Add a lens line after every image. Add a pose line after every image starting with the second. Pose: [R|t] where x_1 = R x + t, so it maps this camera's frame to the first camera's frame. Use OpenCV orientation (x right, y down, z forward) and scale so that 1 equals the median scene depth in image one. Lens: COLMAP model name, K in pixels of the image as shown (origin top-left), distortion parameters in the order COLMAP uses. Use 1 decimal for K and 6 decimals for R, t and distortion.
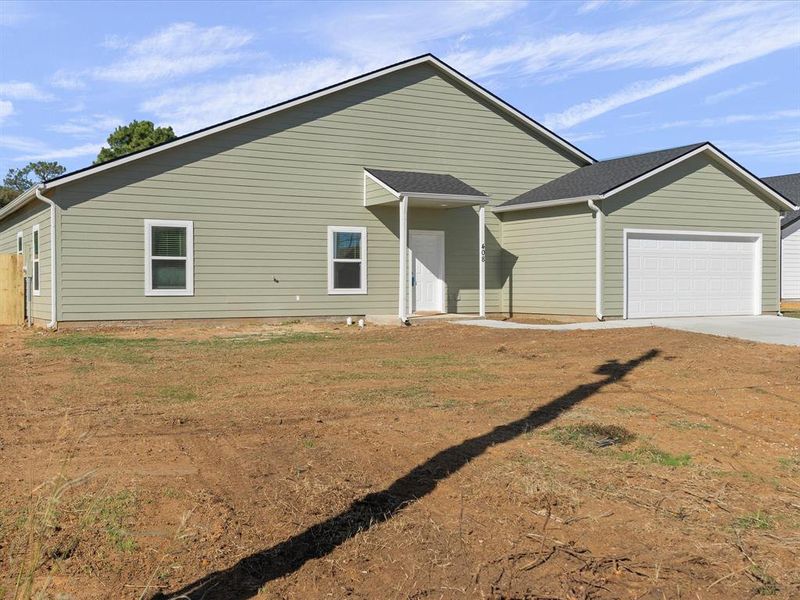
lens RADIAL K [[890.4, 0, 400.7], [0, 890.4, 292.4], [0, 0, 1]] dist [0.011471, 0.000000]
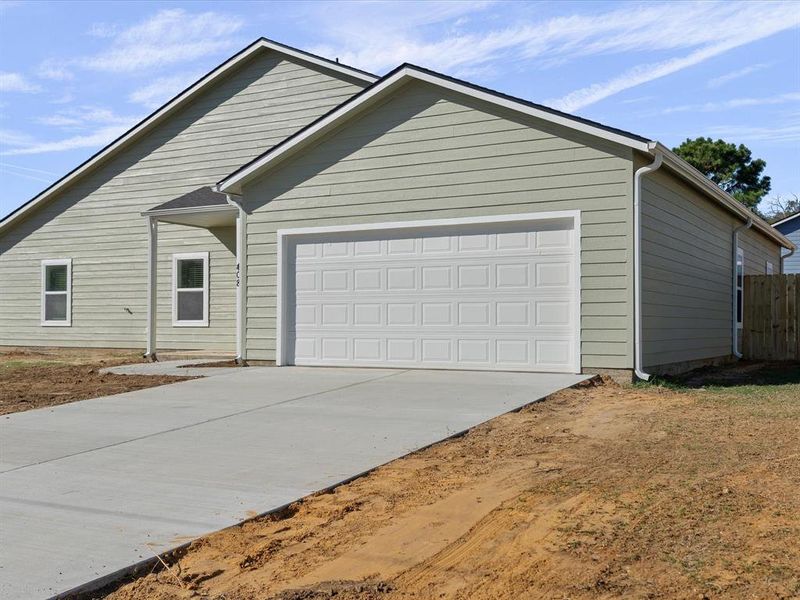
lens RADIAL K [[890.4, 0, 398.0], [0, 890.4, 308.5], [0, 0, 1]] dist [0.011471, 0.000000]
pose [[0.512705, -0.011545, -0.858487, 0.850193], [-0.008079, 0.999800, -0.018270, -0.001464], [0.858527, 0.016303, 0.512510, 0.721776]]
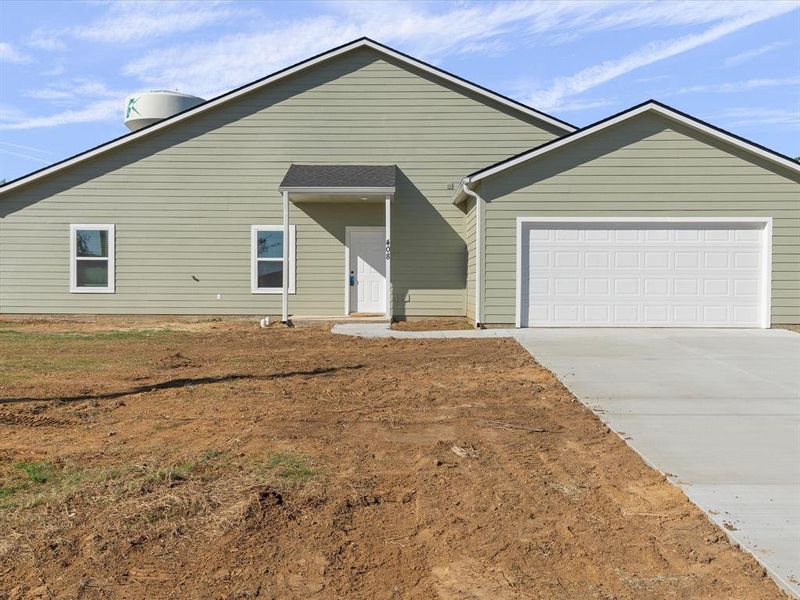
lens RADIAL K [[817.4, 0, 395.6], [0, 817.4, 302.2], [0, 0, 1]] dist [0.014687, 0.000000]
pose [[0.863608, 0.017063, -0.503875, 0.523563], [-0.009583, 0.999802, 0.017431, -0.005468], [0.504073, -0.010225, 0.863601, 0.286116]]
